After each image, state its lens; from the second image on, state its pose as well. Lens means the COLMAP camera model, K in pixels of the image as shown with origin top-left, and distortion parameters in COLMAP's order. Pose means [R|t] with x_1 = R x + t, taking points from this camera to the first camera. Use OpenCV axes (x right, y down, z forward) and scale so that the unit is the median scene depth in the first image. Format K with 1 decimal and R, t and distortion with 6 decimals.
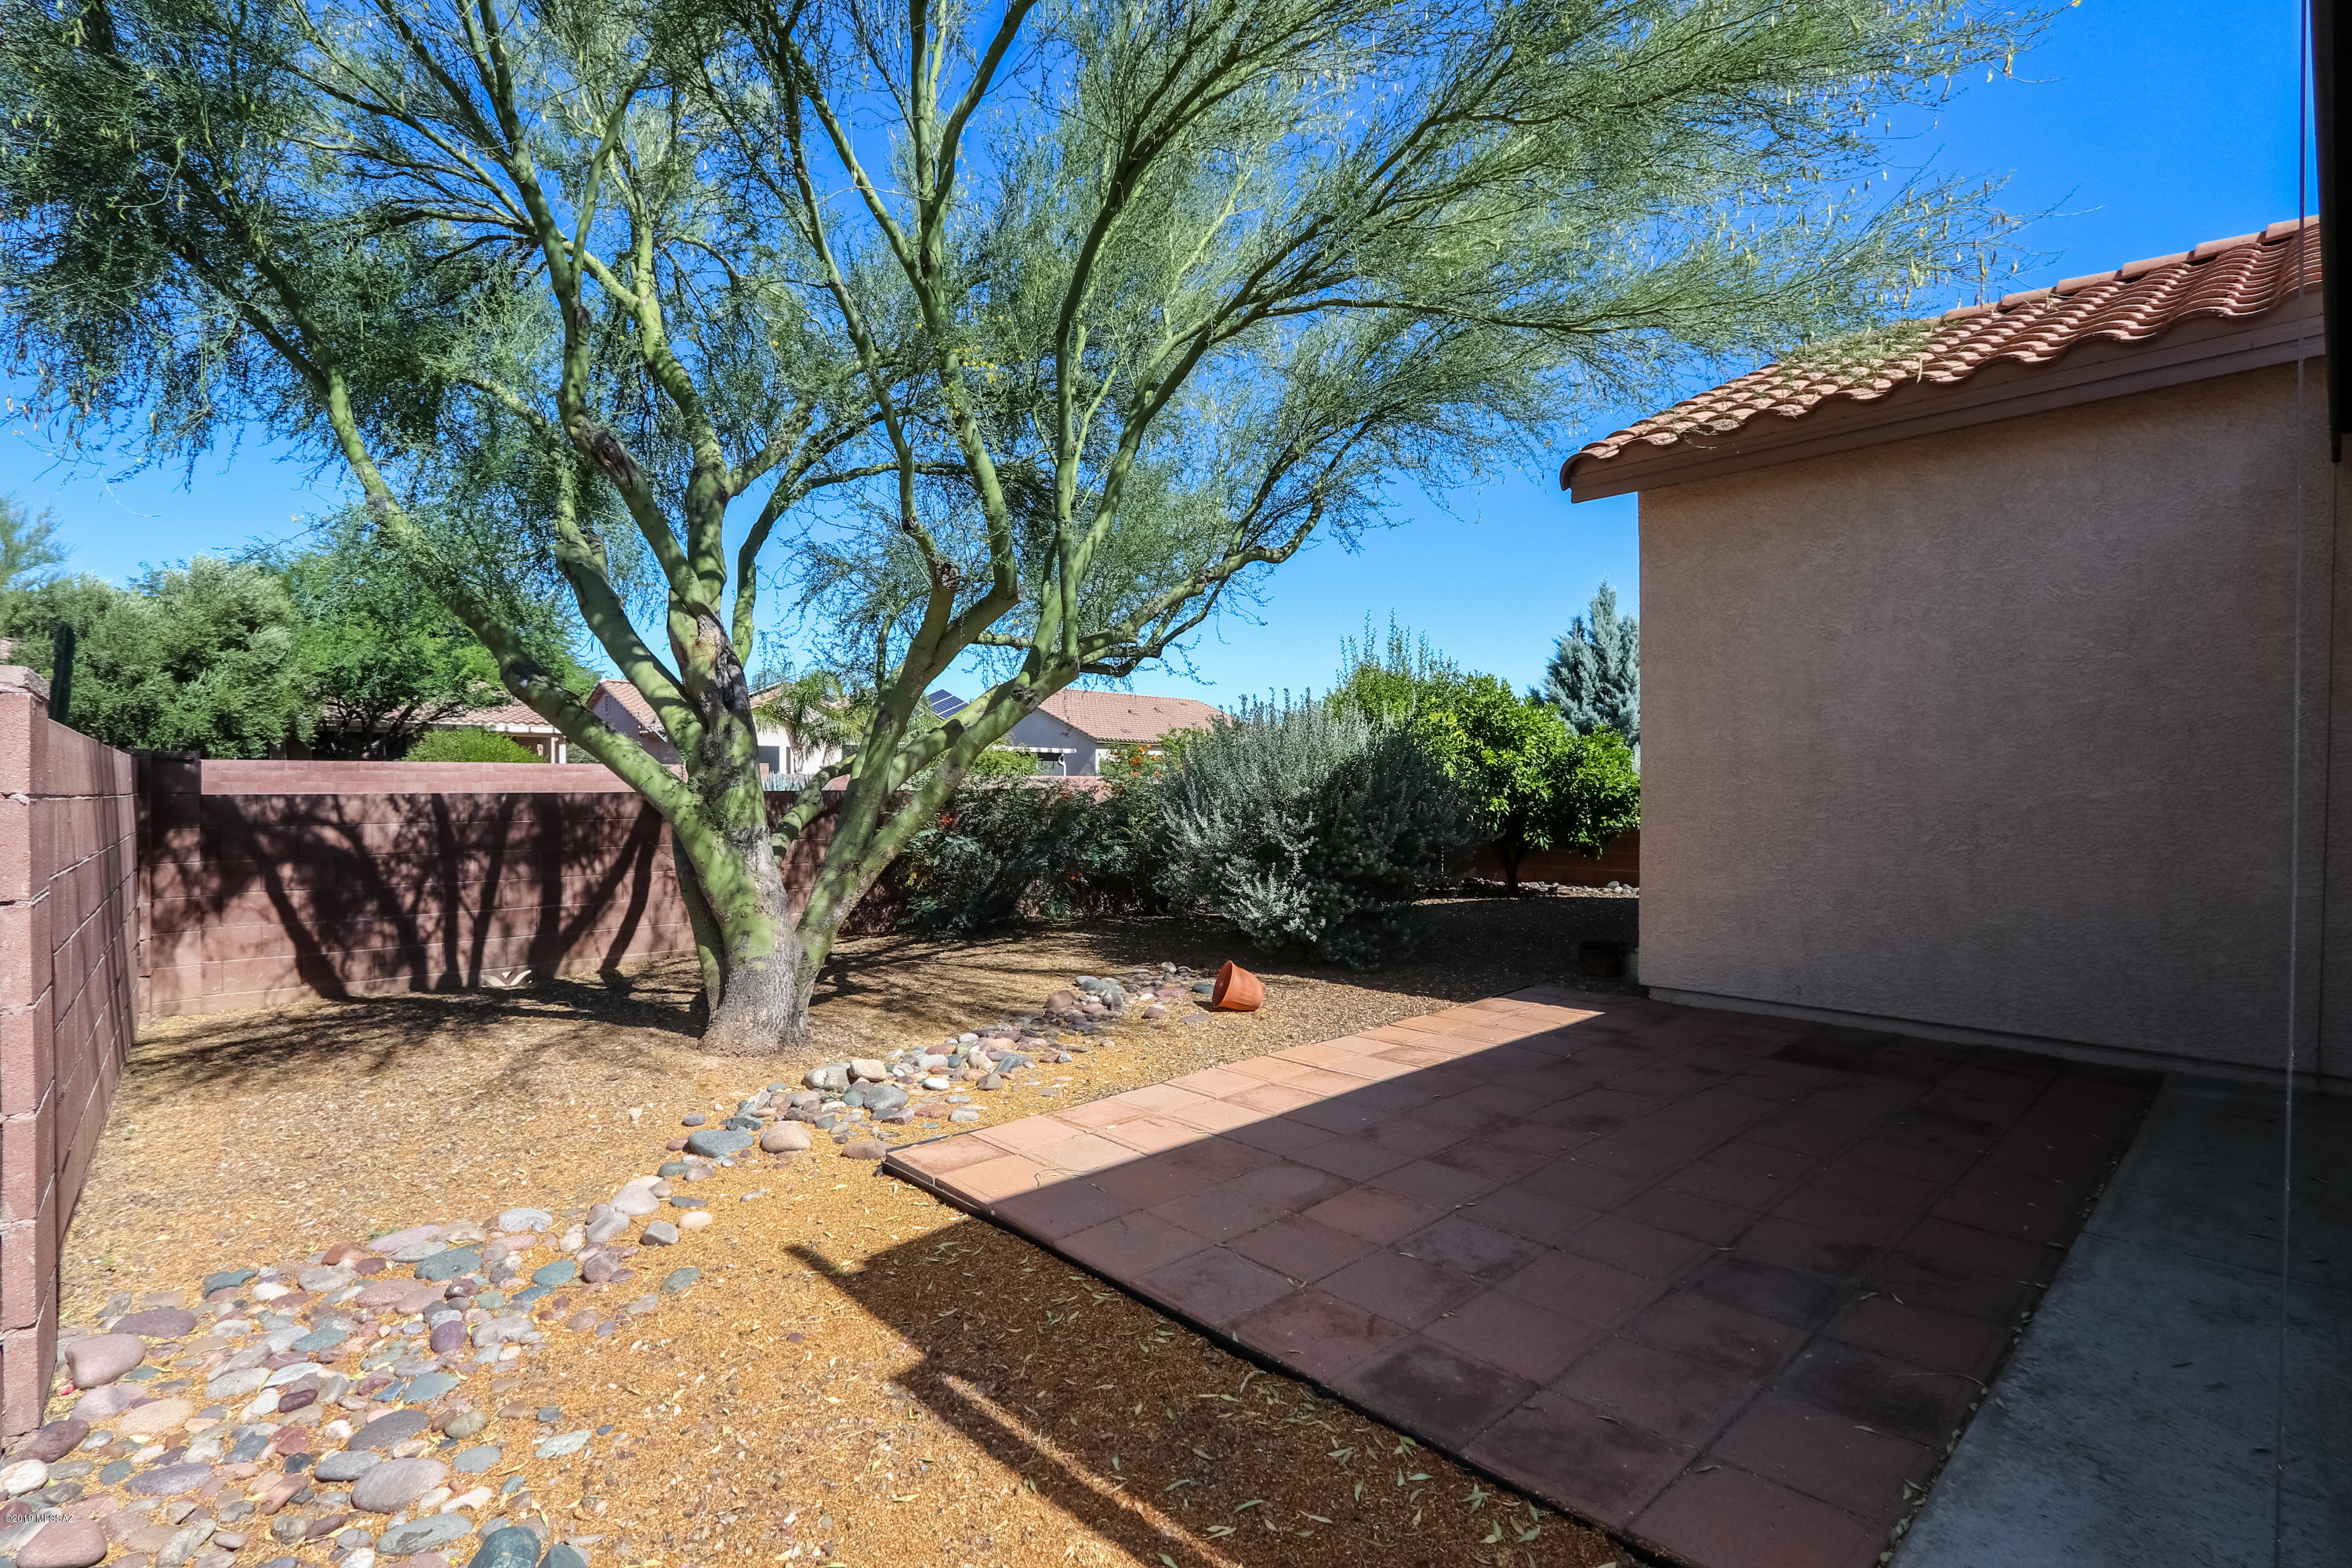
lens RADIAL K [[1109.2, 0, 1174.2], [0, 1109.2, 788.5], [0, 0, 1]] dist [-0.024687, 0.003425]
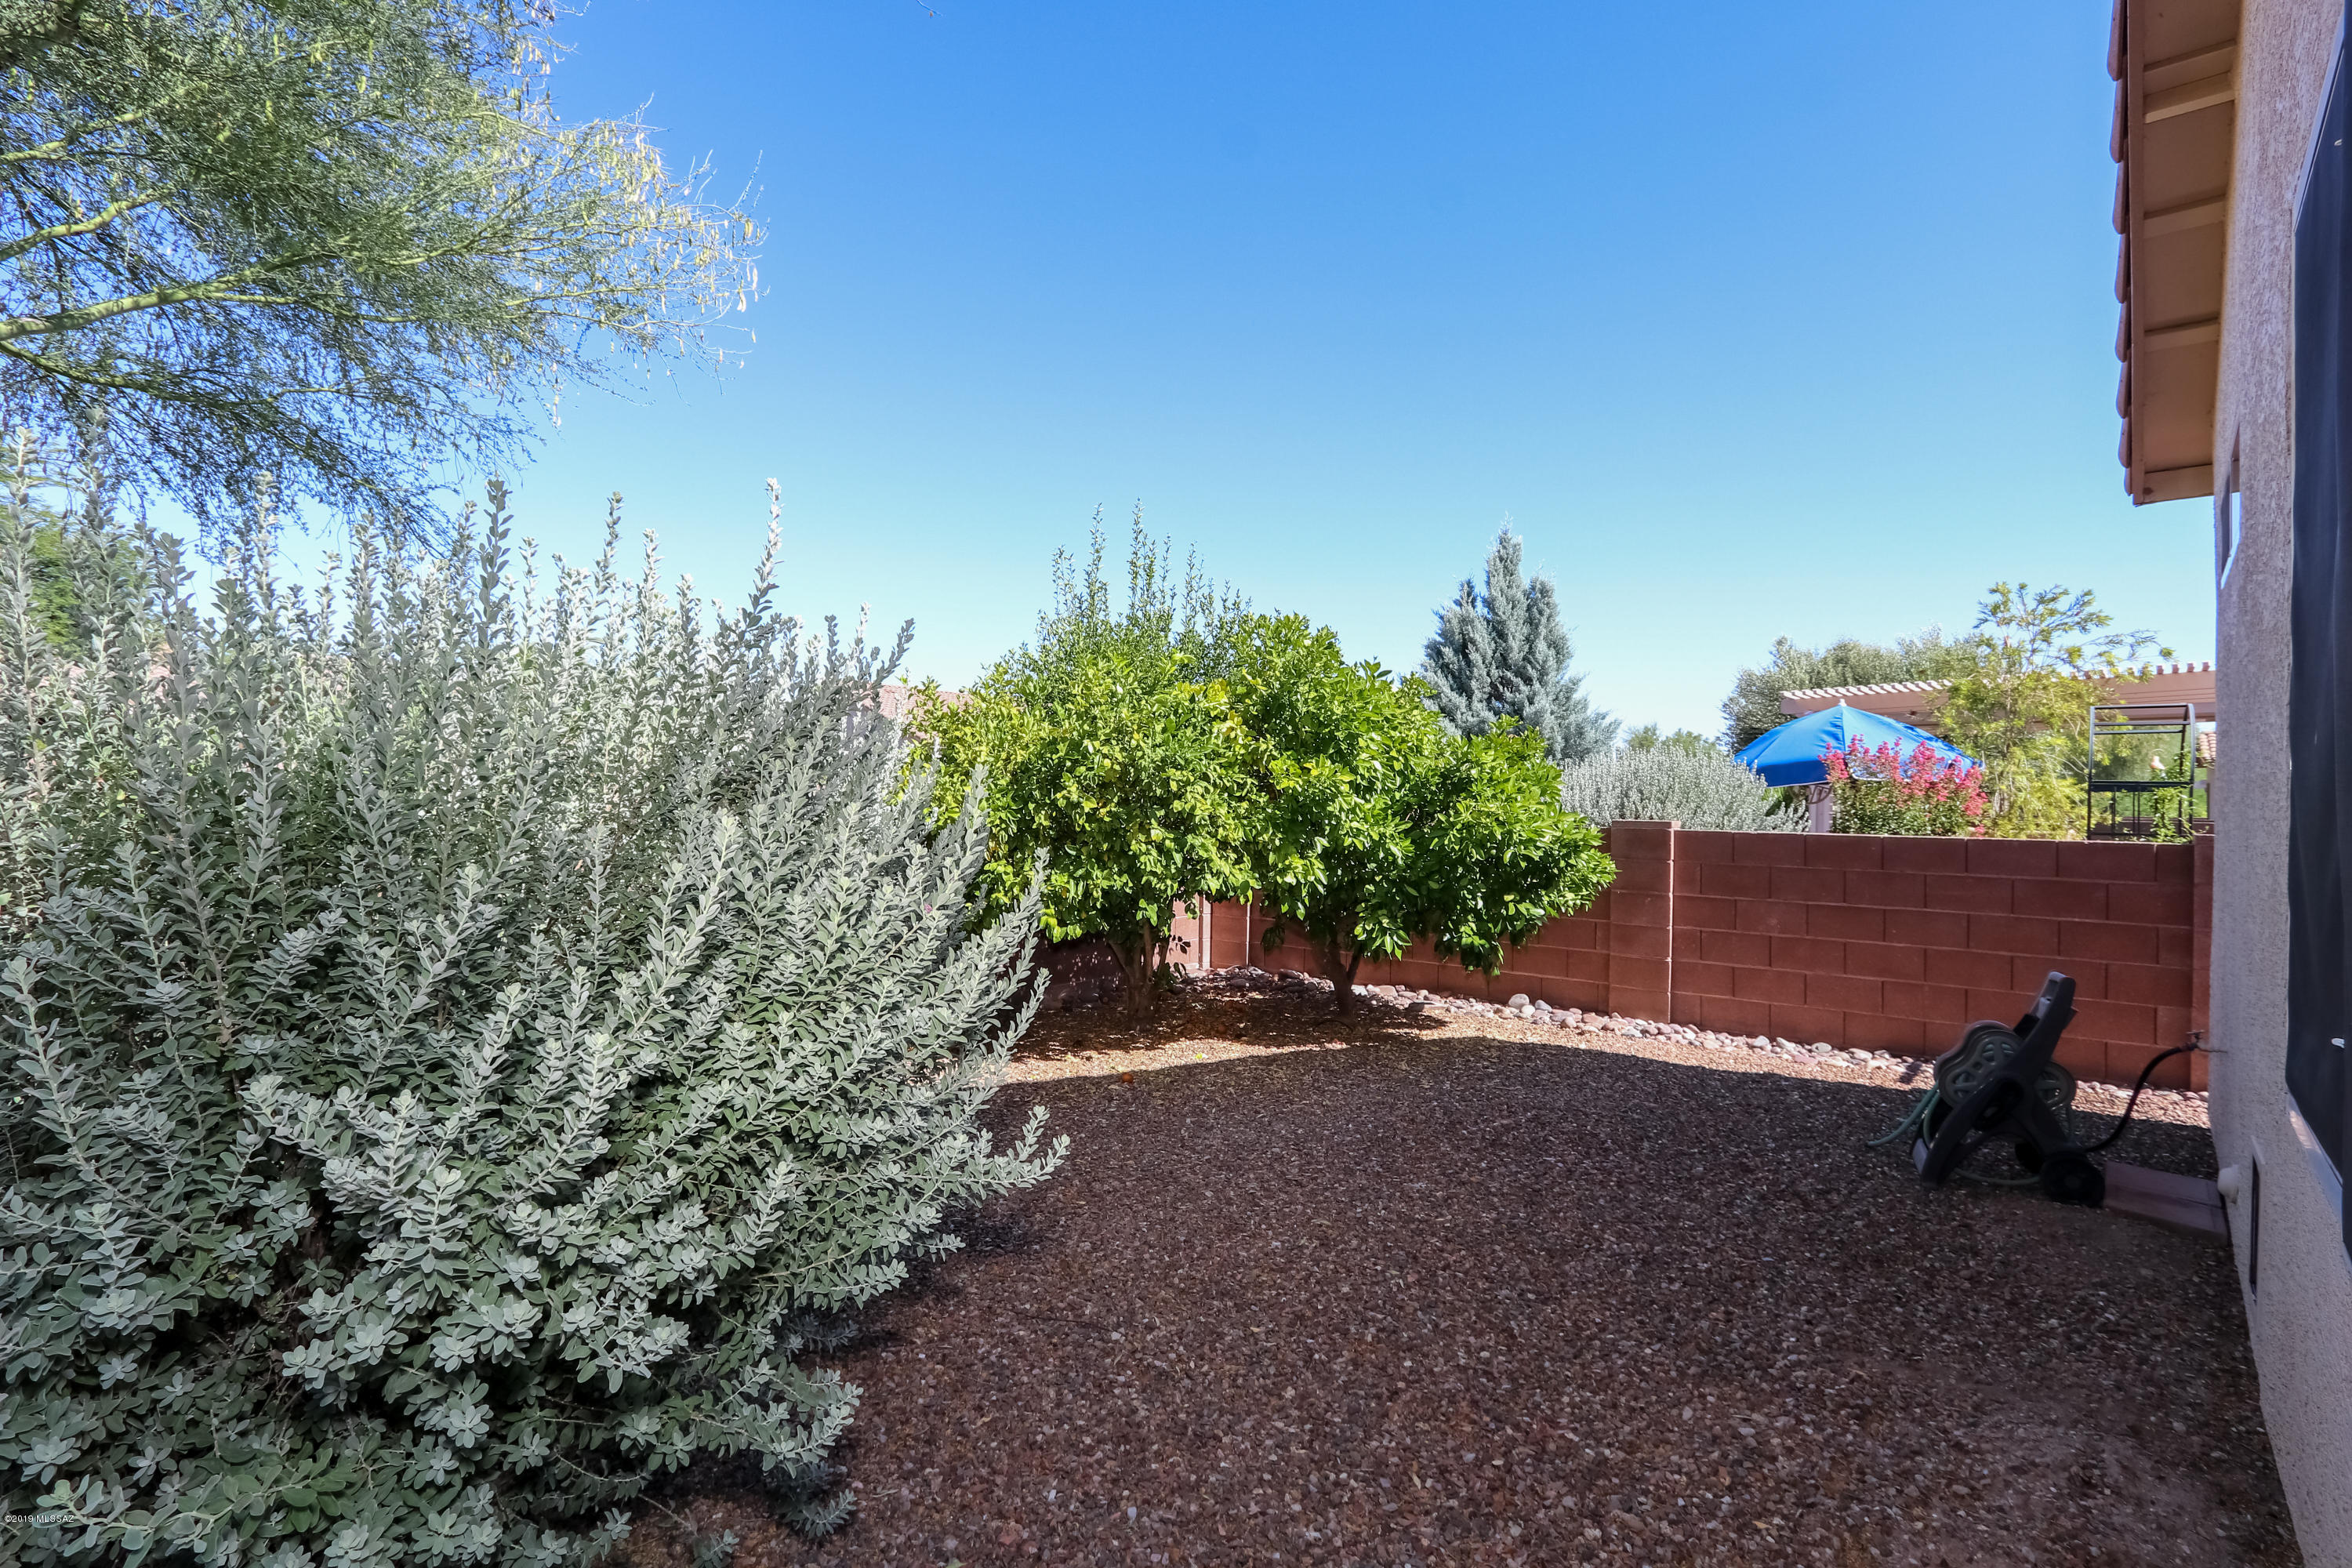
lens RADIAL K [[1109.2, 0, 1180.8], [0, 1109.2, 794.9], [0, 0, 1]] dist [-0.024687, 0.003425]
pose [[0.995129, 0.018461, 0.096834, 0.313607], [-0.018067, 0.999825, -0.004943, -0.026386], [-0.096909, 0.003169, 0.995288, 0.845560]]
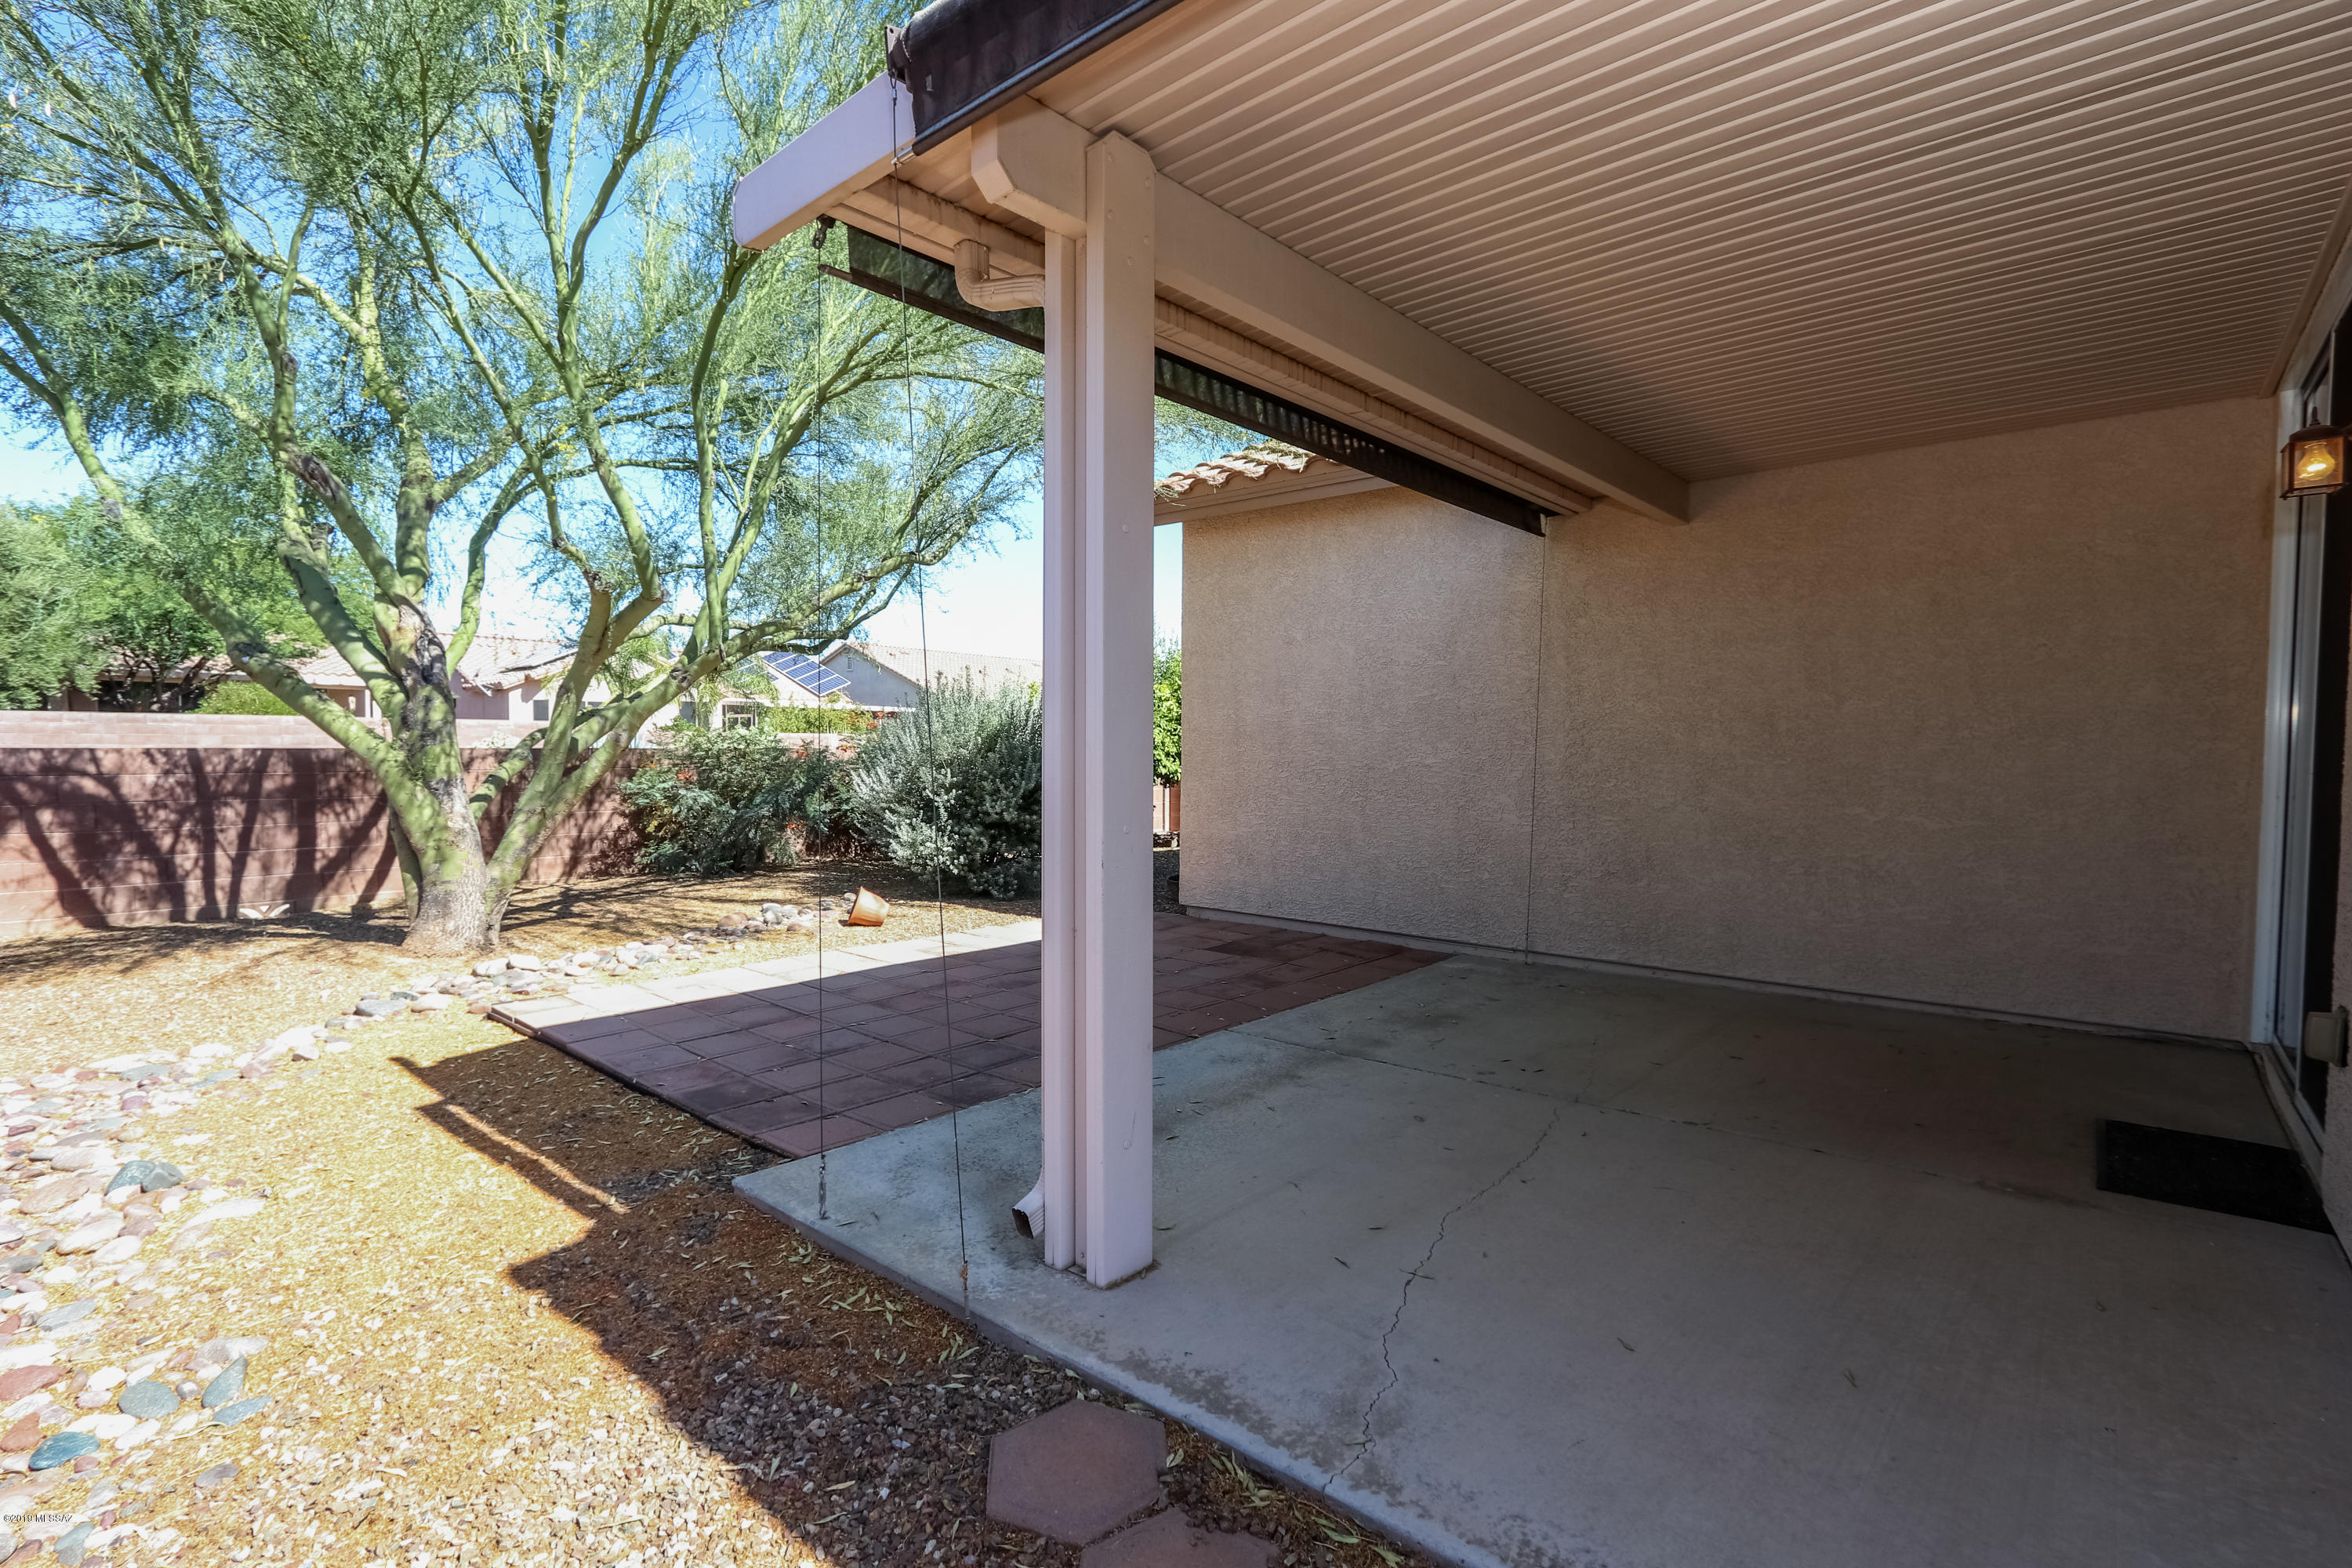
lens RADIAL K [[1109.2, 0, 1191.3], [0, 1109.2, 790.3], [0, 0, 1]] dist [-0.024687, 0.003425]
pose [[0.993358, 0.005689, 0.114923, 0.244537], [-0.010027, 0.999257, 0.037206, -0.004590], [-0.114626, -0.038111, 0.992677, -0.257848]]
